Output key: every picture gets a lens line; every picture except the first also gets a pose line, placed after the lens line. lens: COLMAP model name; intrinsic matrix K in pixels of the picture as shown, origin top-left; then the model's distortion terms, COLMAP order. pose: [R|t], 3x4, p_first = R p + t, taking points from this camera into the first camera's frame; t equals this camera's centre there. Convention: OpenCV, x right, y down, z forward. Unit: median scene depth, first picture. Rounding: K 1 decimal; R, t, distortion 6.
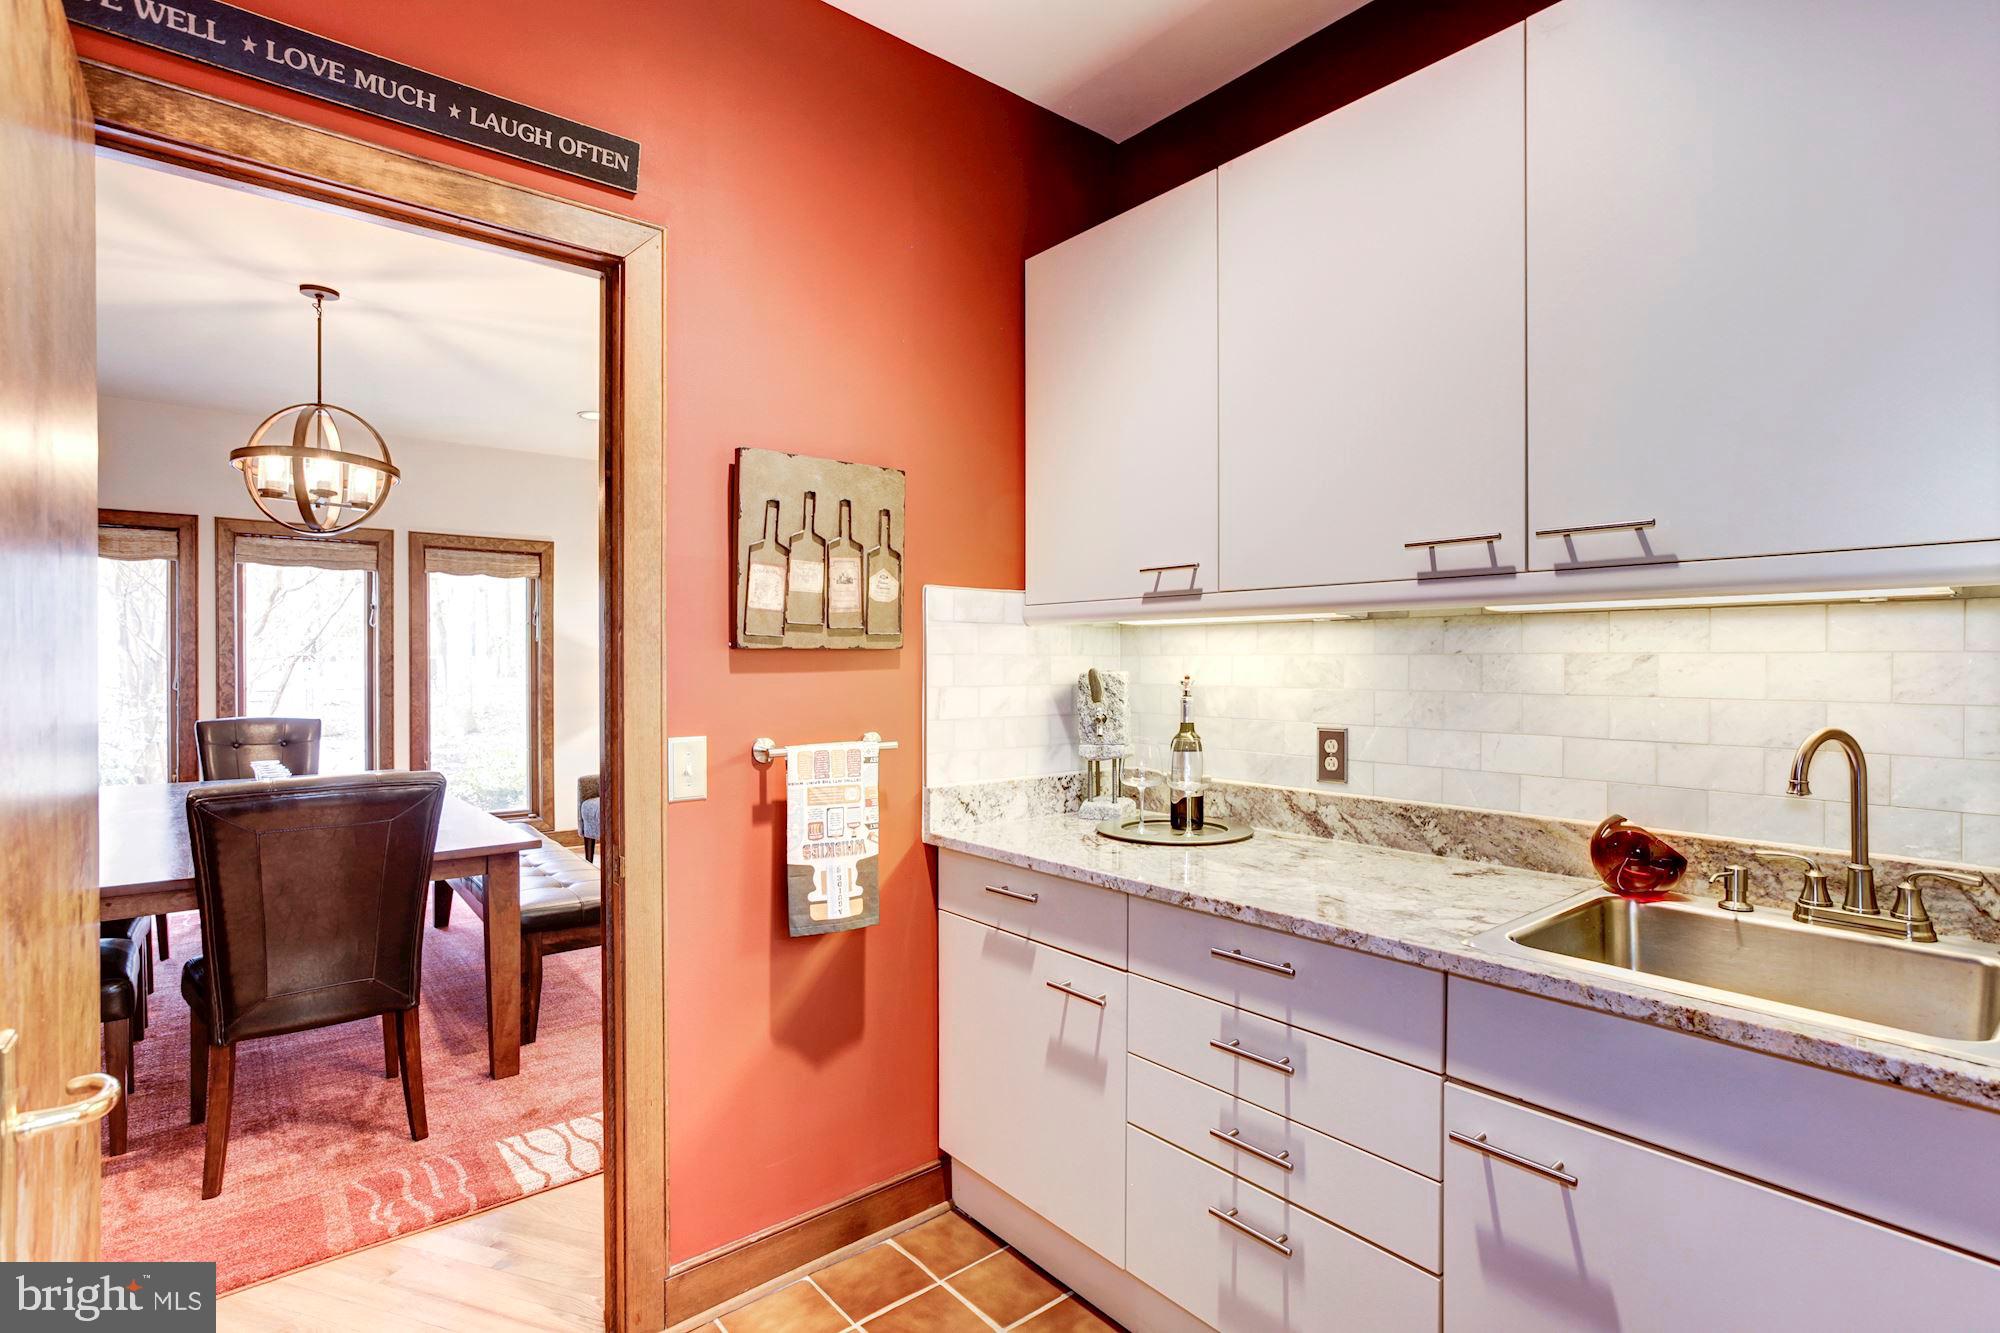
lens RADIAL K [[971.2, 0, 1000.0], [0, 971.2, 666.5], [0, 0, 1]] dist [-0.000677, -0.000005]
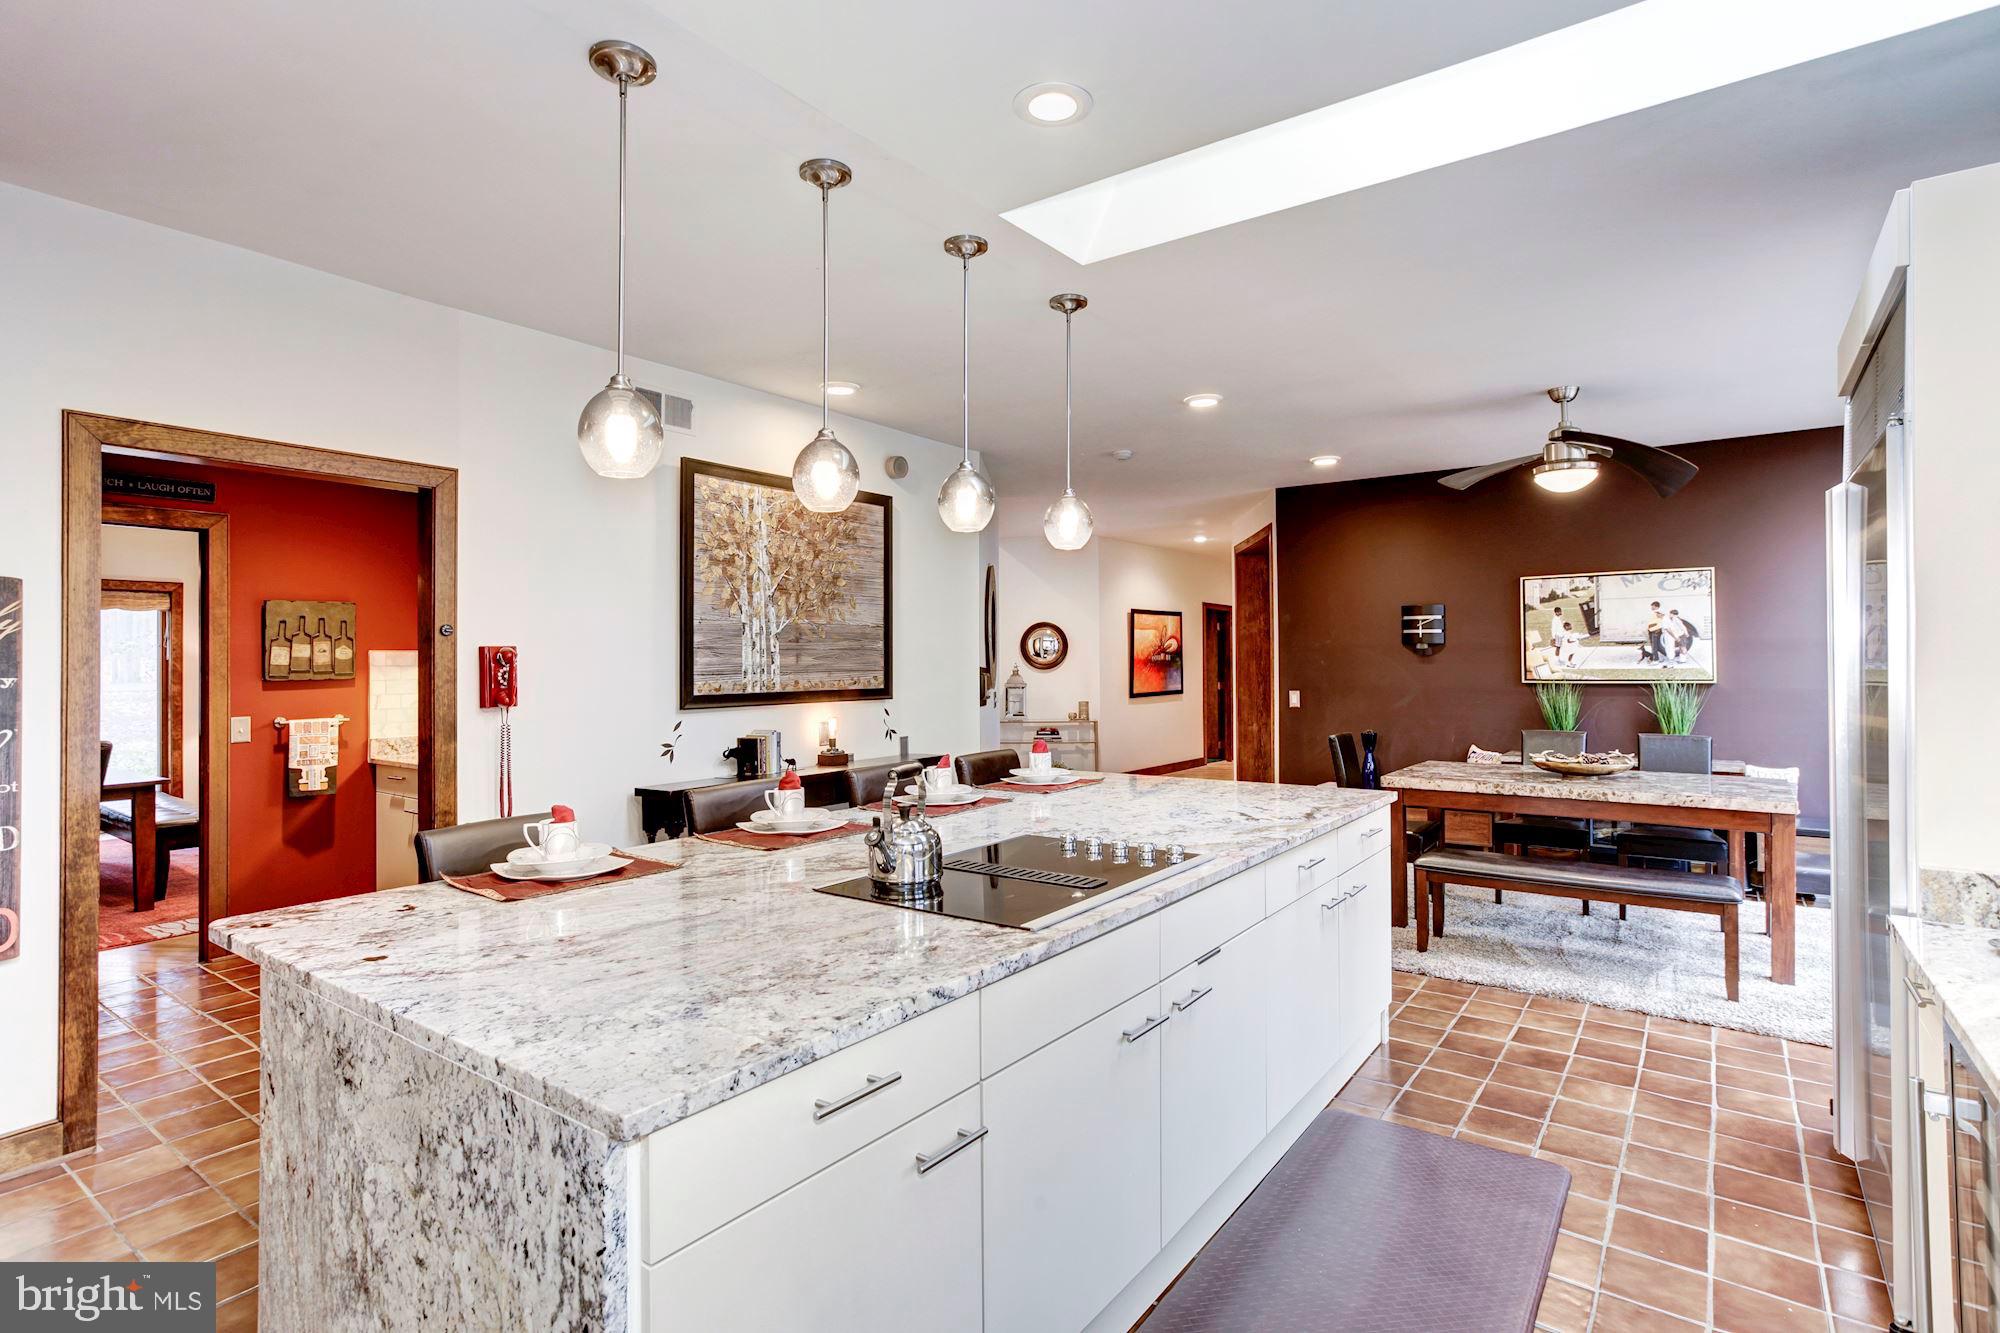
lens RADIAL K [[987.9, 0, 998.8], [0, 987.9, 647.1], [0, 0, 1]] dist [0.020141, -0.000069]
pose [[0.969404, -0.002887, 0.245454, 0.864281], [0.006455, 0.999885, -0.013733, -0.054601], [-0.245386, 0.014897, 0.969311, -1.814320]]
